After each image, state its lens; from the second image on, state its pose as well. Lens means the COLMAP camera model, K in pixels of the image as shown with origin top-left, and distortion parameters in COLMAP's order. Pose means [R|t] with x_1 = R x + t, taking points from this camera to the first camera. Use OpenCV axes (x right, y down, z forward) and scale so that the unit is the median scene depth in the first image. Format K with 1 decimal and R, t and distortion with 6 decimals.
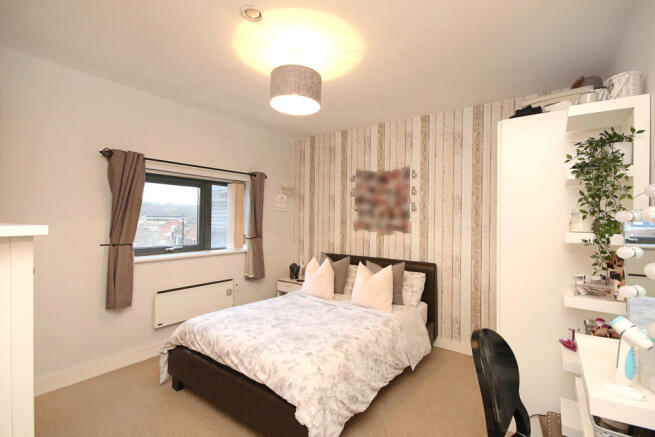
lens RADIAL K [[302.8, 0, 331.5], [0, 302.8, 225.9], [0, 0, 1]] dist [0.020736, -0.009180]
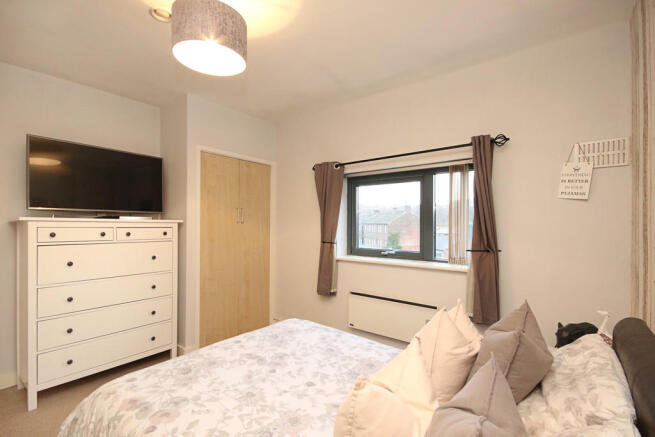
lens RADIAL K [[302.8, 0, 331.5], [0, 302.8, 225.9], [0, 0, 1]] dist [0.020736, -0.009180]
pose [[-0.047038, -0.007891, -0.998862, 0.398104], [-0.026085, 0.999637, -0.006669, 0.003711], [0.998552, 0.025742, -0.047227, 0.869570]]
